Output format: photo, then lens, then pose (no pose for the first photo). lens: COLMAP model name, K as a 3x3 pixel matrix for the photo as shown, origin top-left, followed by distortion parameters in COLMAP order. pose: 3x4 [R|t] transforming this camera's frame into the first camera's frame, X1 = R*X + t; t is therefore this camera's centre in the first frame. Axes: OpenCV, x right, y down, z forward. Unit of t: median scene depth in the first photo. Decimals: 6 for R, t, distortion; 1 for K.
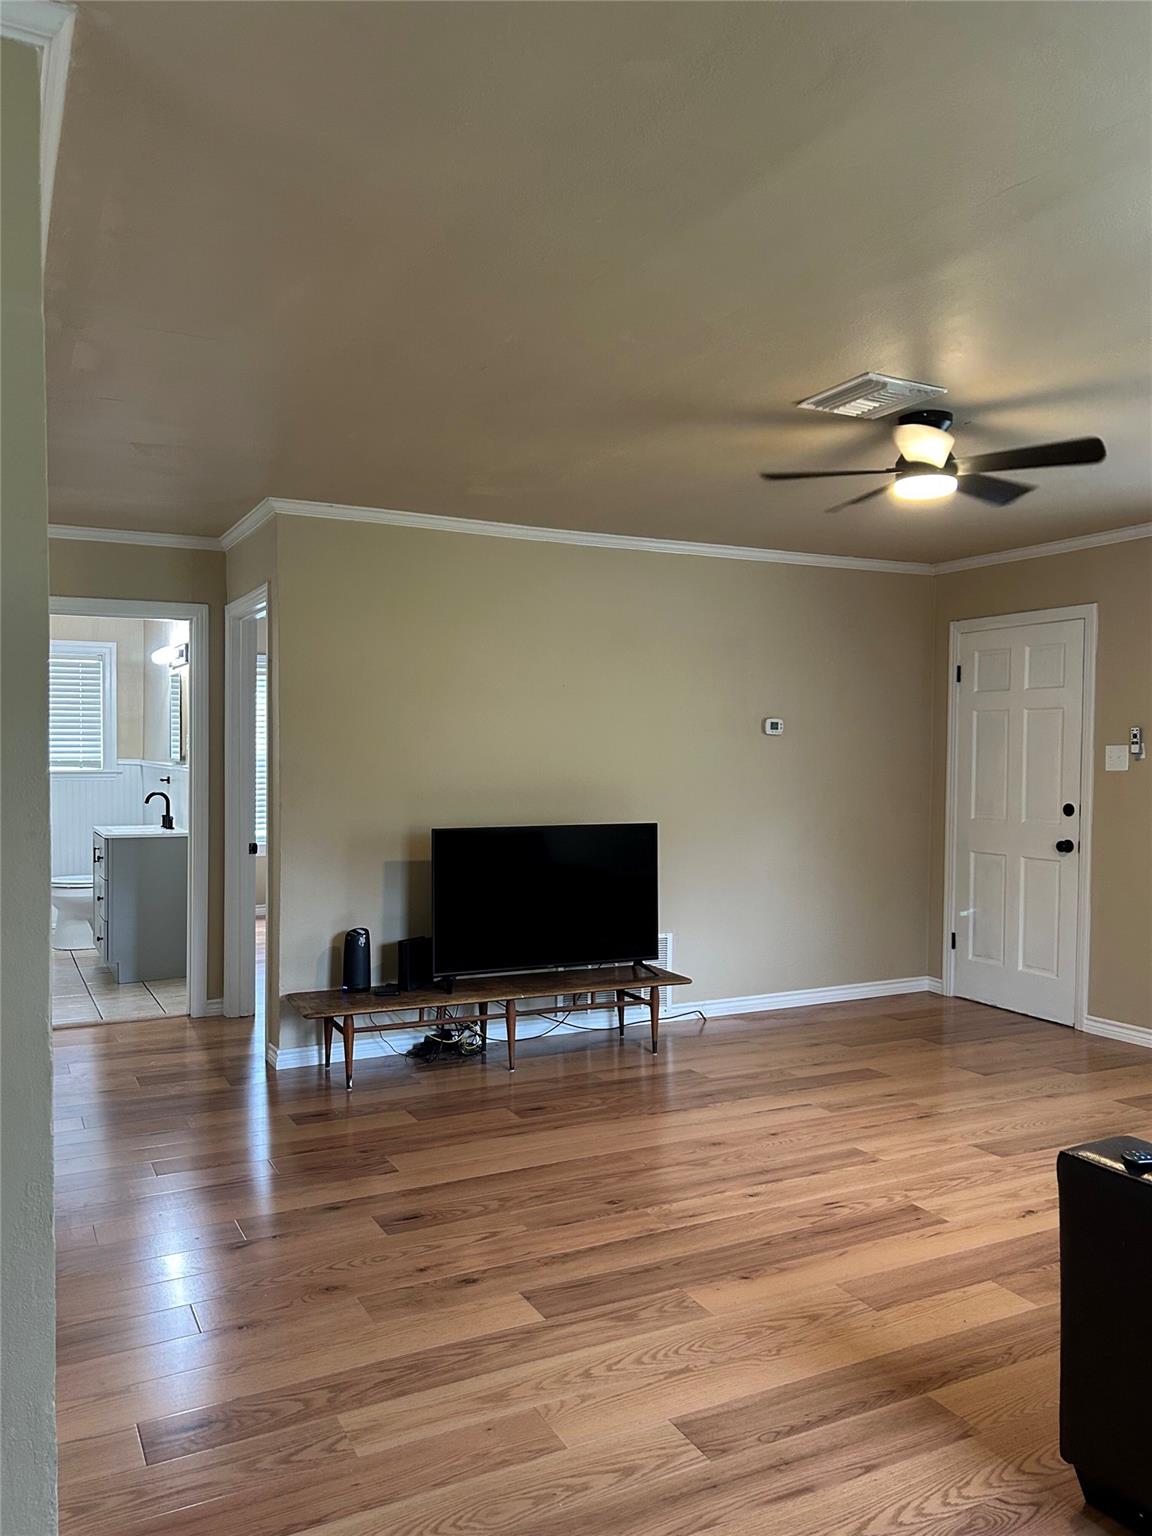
lens RADIAL K [[1174.4, 0, 576.0], [0, 1174.4, 768.0], [0, 0, 1]] dist [0.025756, -0.010109]
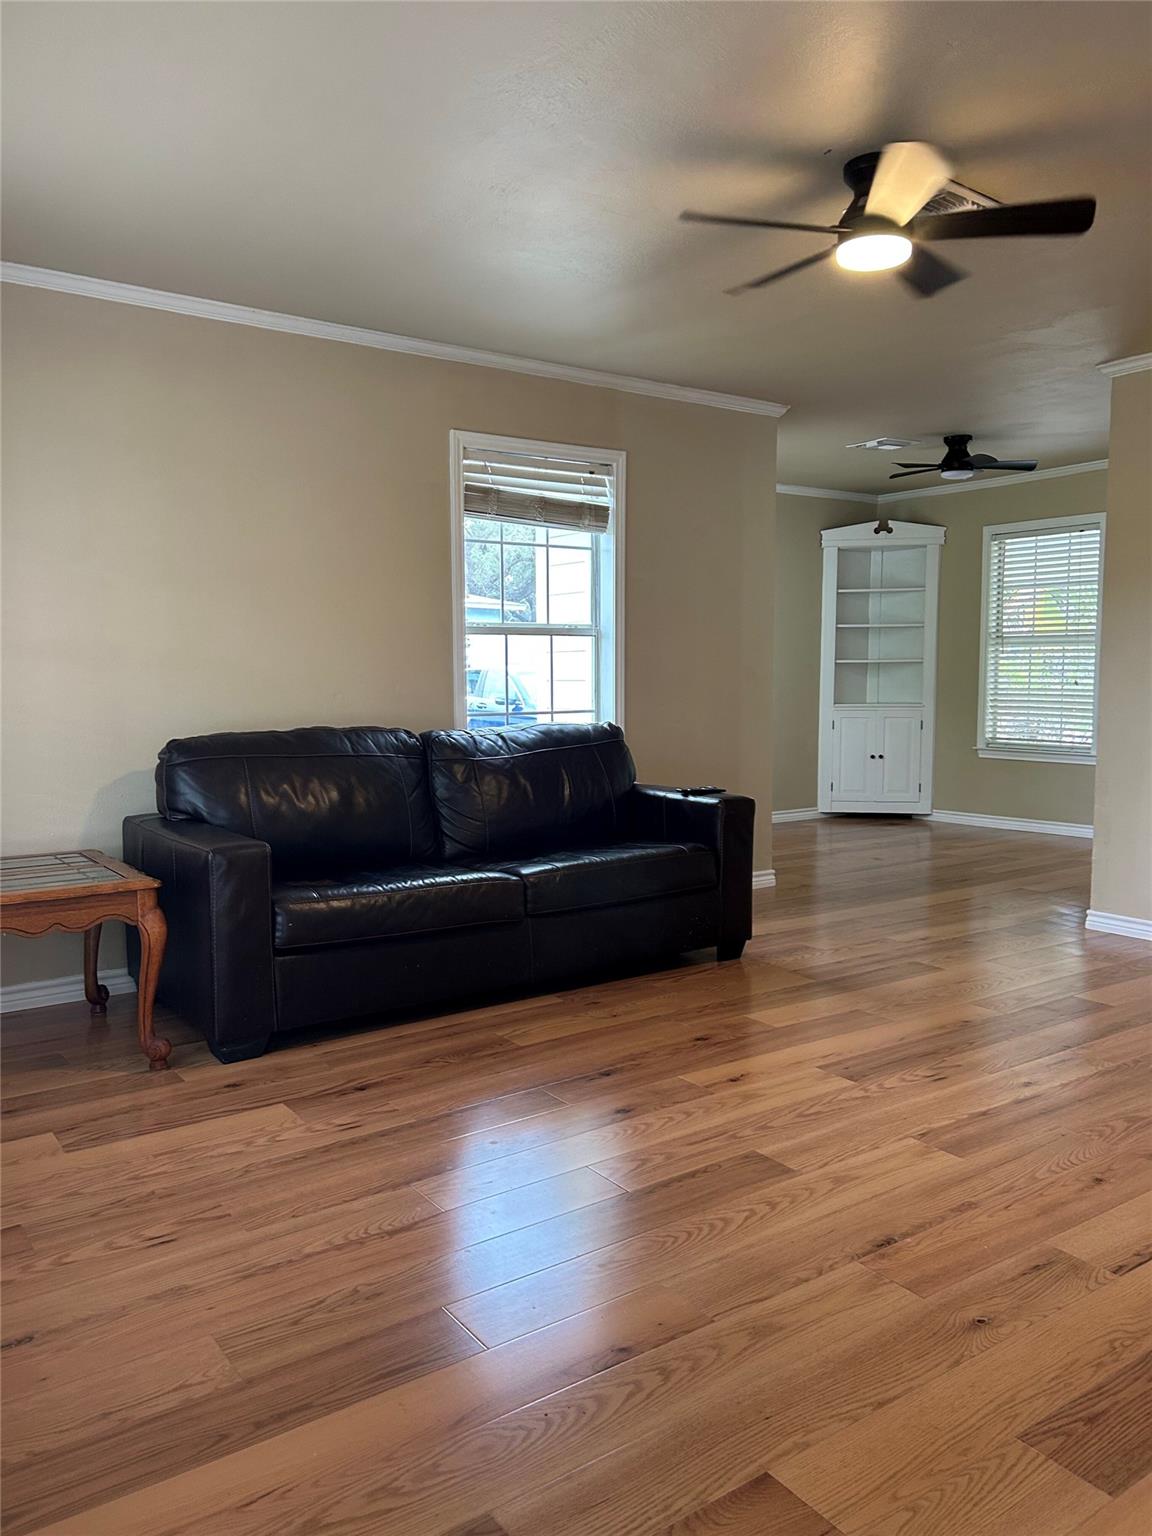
lens RADIAL K [[1159.2, 0, 570.1], [0, 1159.2, 782.6], [0, 0, 1]] dist [0.049673, -0.062782]
pose [[-0.989823, 0.008379, -0.142060, 0.586474], [-0.007339, 0.993931, 0.109764, 0.036082], [0.142117, 0.109690, -0.983753, 1.702103]]
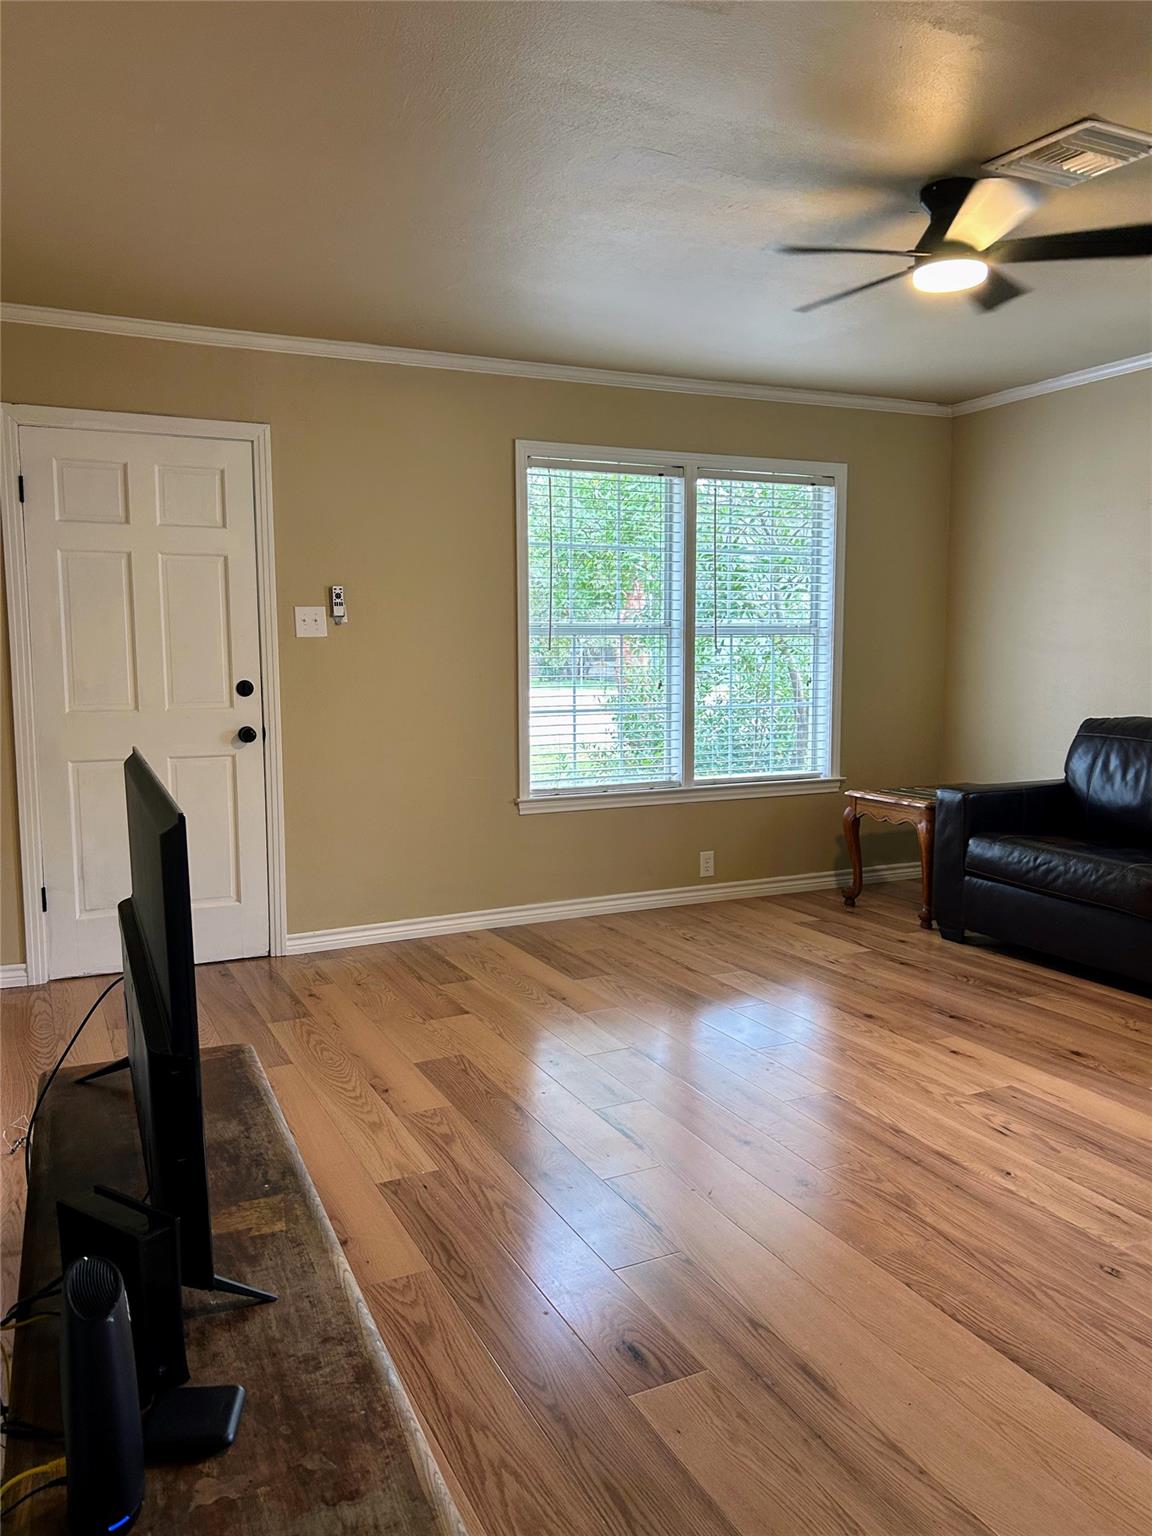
lens RADIAL K [[1159.2, 0, 570.1], [0, 1159.2, 782.6], [0, 0, 1]] dist [0.049673, -0.062782]
pose [[0.021825, -0.125169, 0.991895, -0.548369], [0.019969, 0.991988, 0.124741, 0.008480], [-0.999562, 0.017084, 0.024149, 1.190865]]
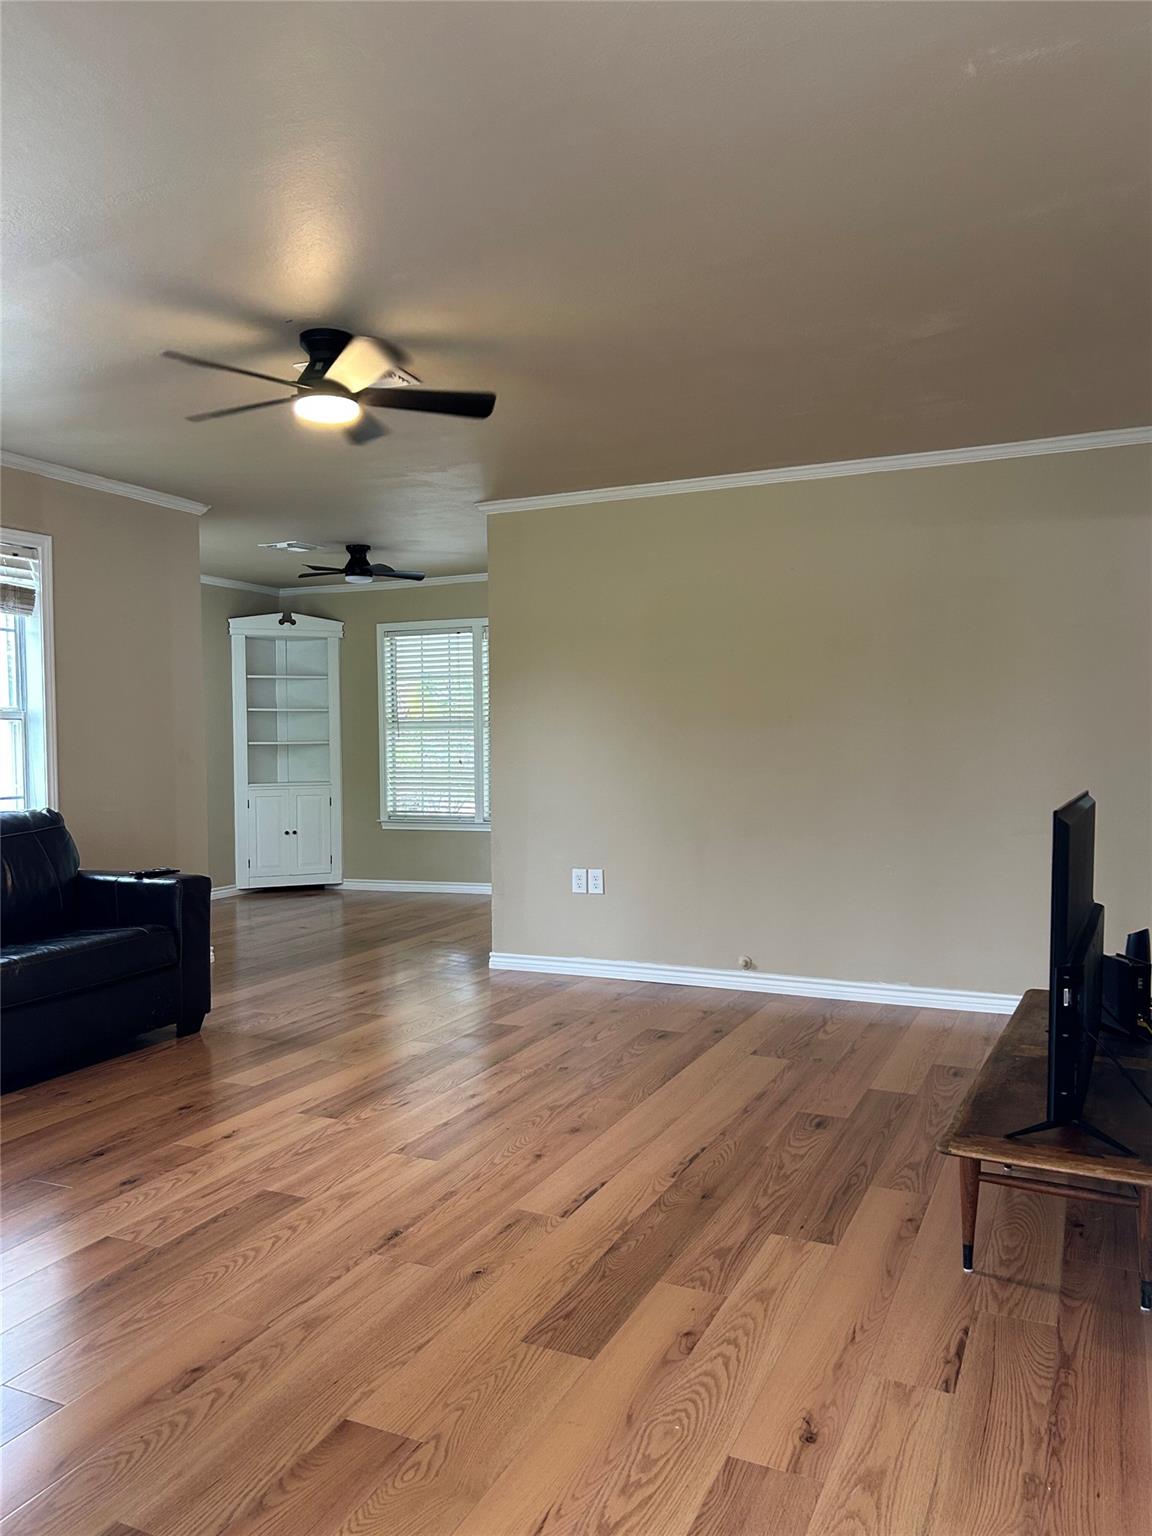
lens RADIAL K [[1147.9, 0, 584.5], [0, 1147.9, 807.2], [0, 0, 1]] dist [0.007543, -0.003441]
pose [[-0.777118, 0.031321, -0.628575, 0.690806], [-0.009036, 0.998103, 0.060905, 0.027501], [0.629290, 0.053010, -0.775361, 1.772021]]
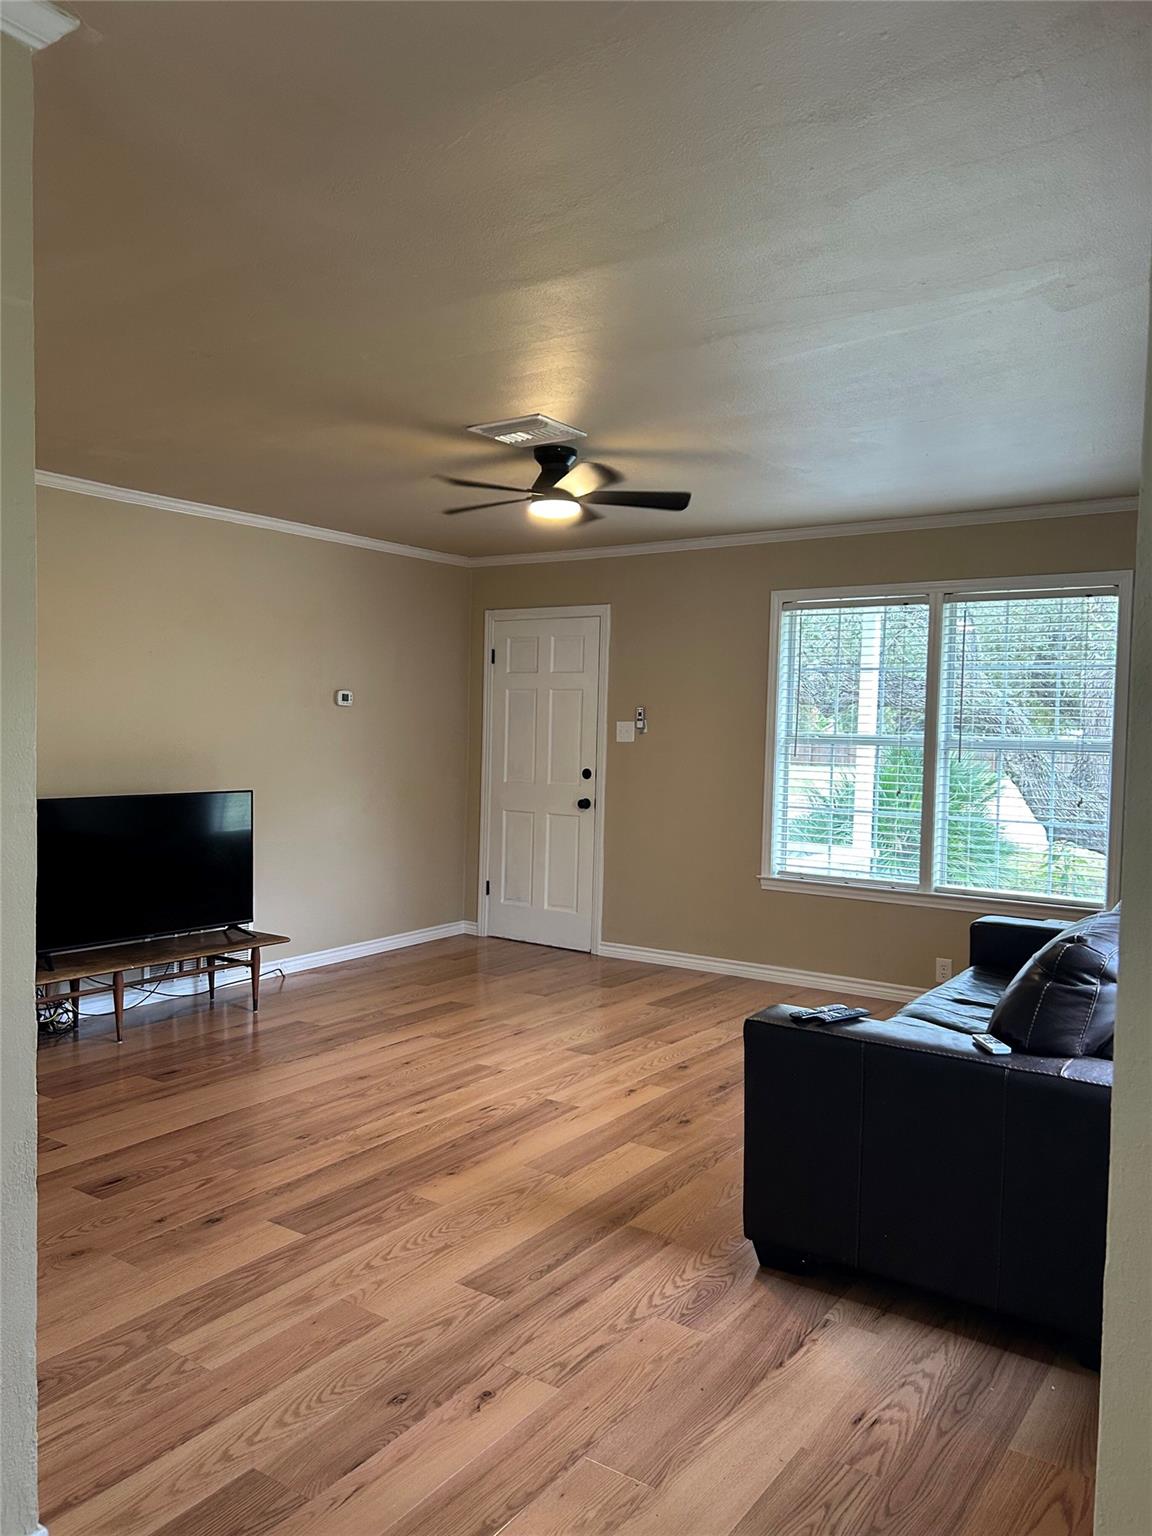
lens RADIAL K [[1163.5, 0, 563.9], [0, 1163.5, 765.4], [0, 0, 1]] dist [0.053453, -0.042913]
pose [[0.887077, -0.008303, 0.461548, -0.235717], [-0.004496, 0.999635, 0.026623, -0.007347], [-0.461600, -0.025692, 0.886716, -0.066726]]
